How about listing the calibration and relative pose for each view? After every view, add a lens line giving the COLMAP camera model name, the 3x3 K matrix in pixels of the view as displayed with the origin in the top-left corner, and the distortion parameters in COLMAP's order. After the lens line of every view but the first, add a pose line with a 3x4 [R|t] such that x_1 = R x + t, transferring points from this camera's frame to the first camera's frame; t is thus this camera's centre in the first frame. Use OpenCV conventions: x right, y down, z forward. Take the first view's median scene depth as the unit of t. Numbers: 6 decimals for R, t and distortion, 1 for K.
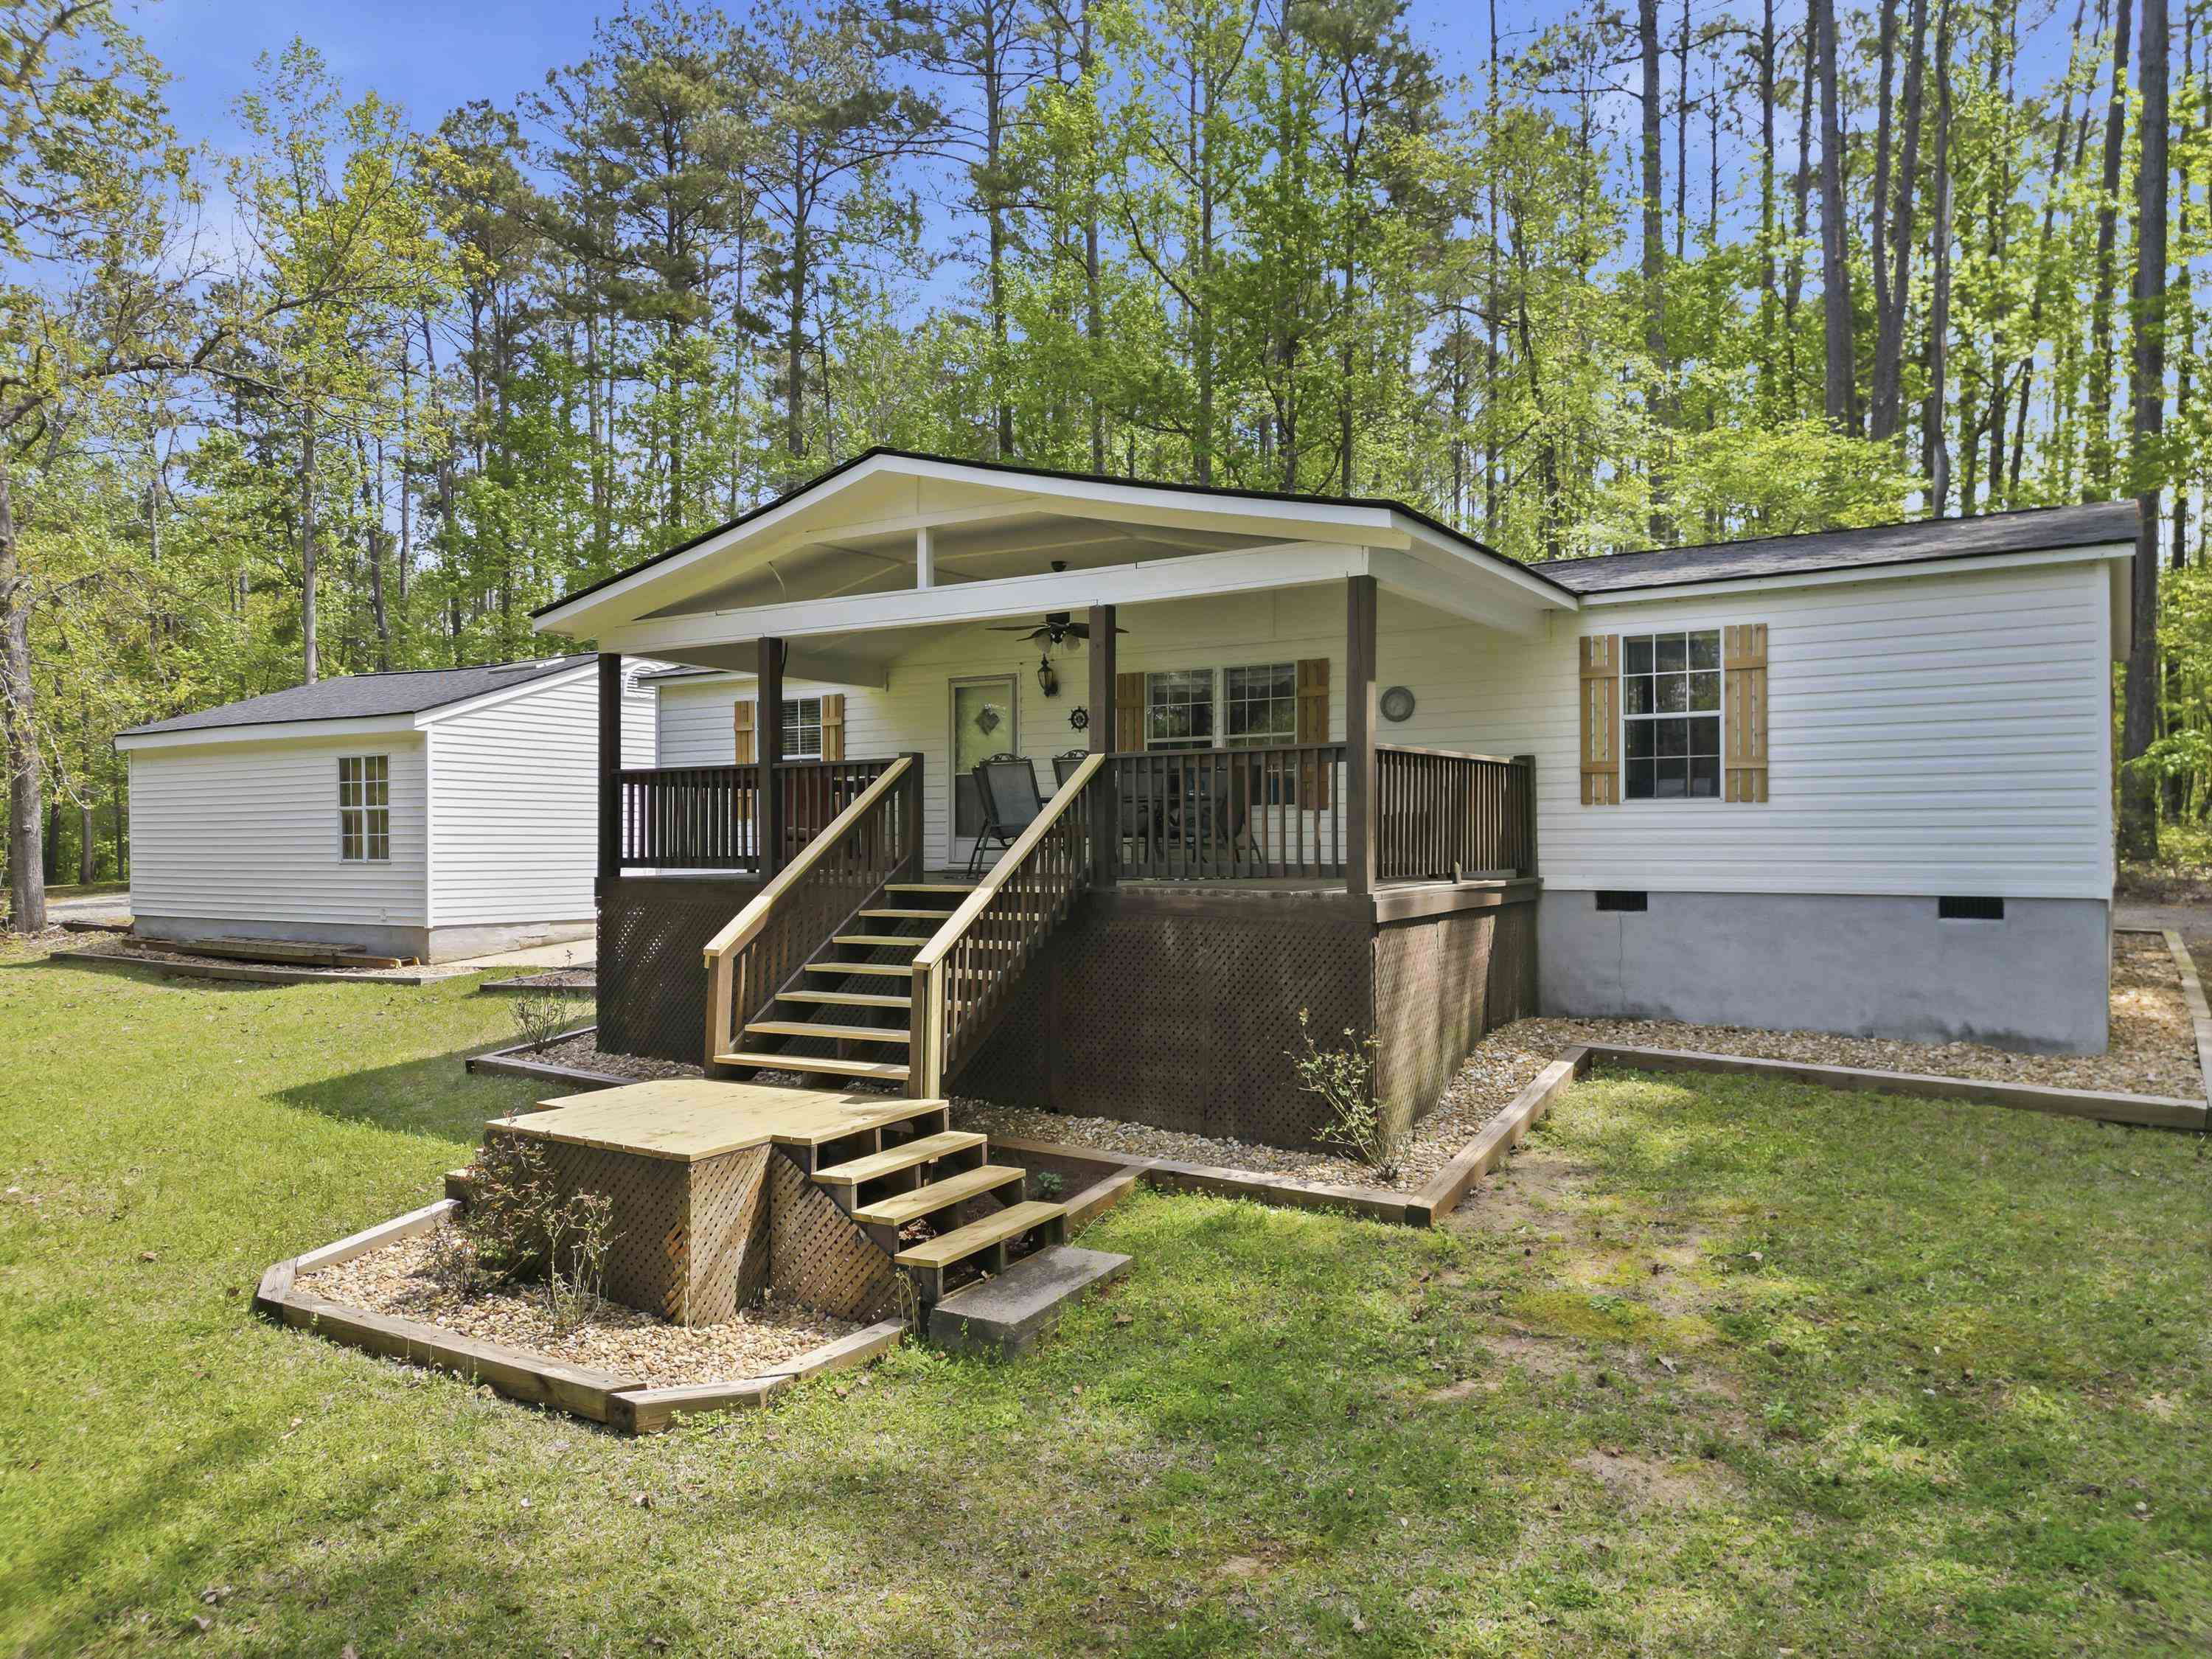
lens RADIAL K [[1525.1, 0, 1106.0], [0, 1525.1, 829.5], [0, 0, 1]] dist [-0.002363, -0.002587]
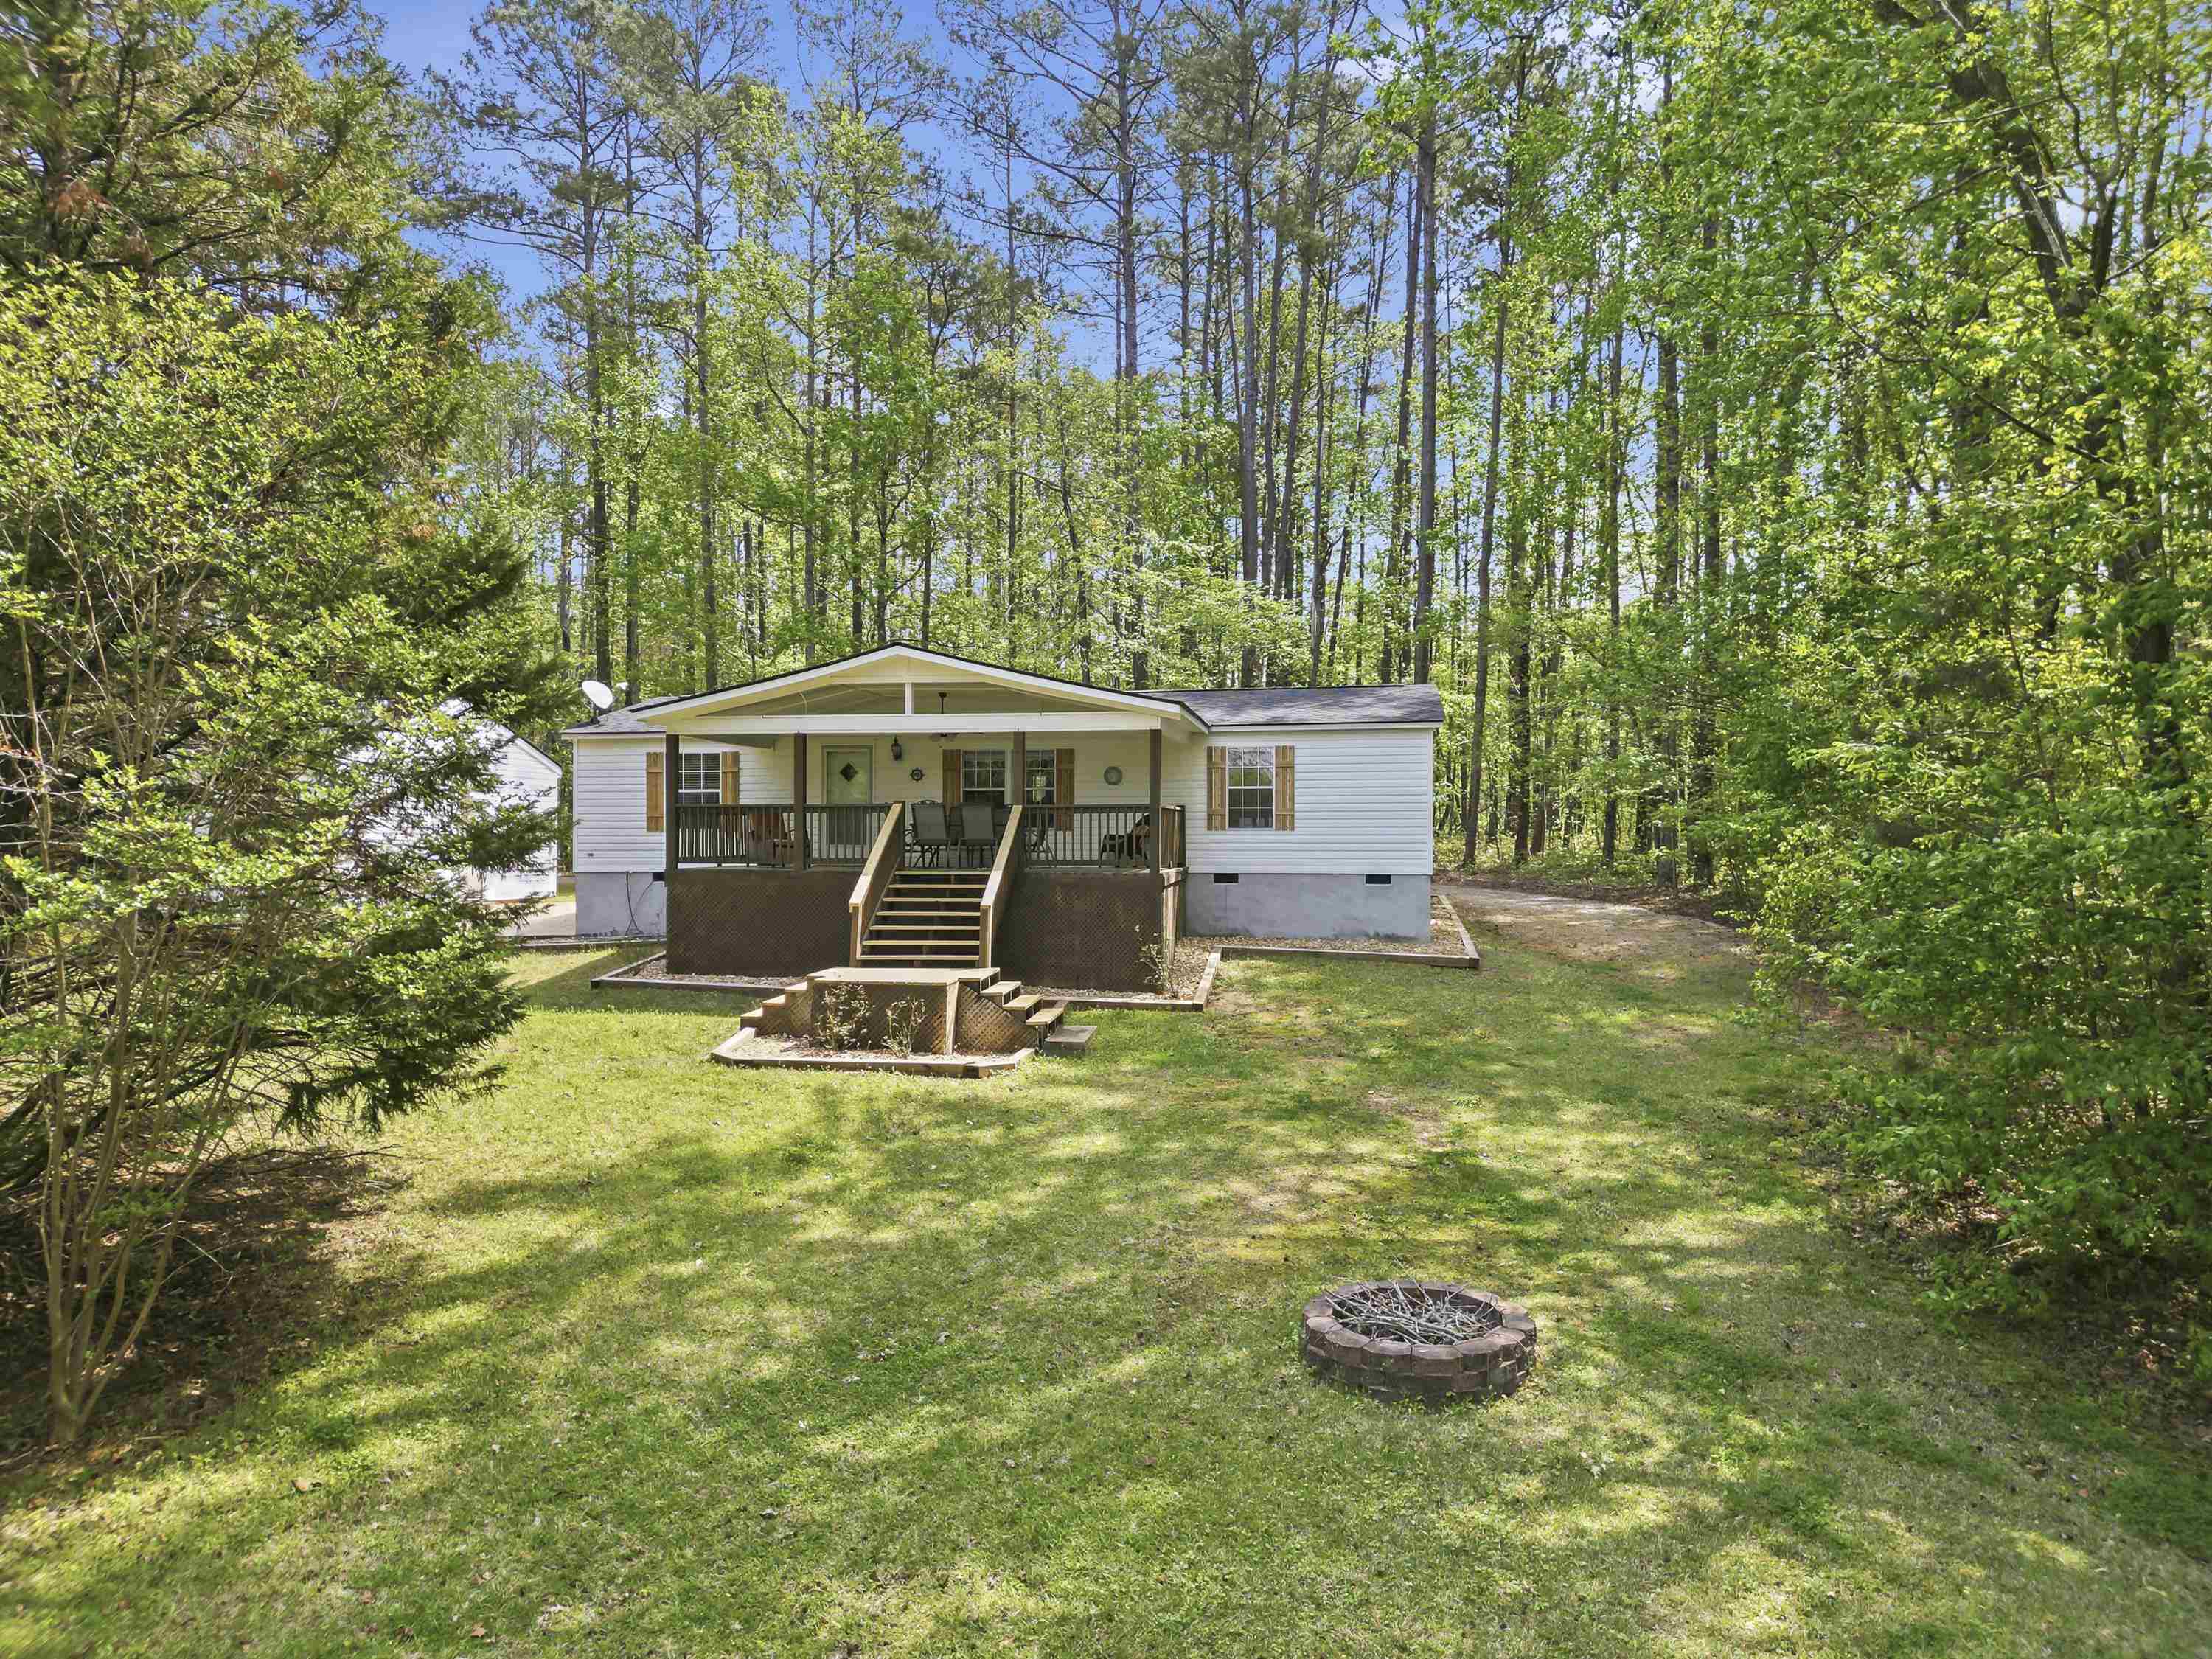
lens RADIAL K [[1525.1, 0, 1106.0], [0, 1525.1, 829.5], [0, 0, 1]] dist [-0.002363, -0.002587]
pose [[0.913548, 0.007058, 0.406669, -0.660325], [-0.007213, 0.999973, -0.001150, -0.014780], [-0.406666, -0.001883, 0.913575, -0.821110]]
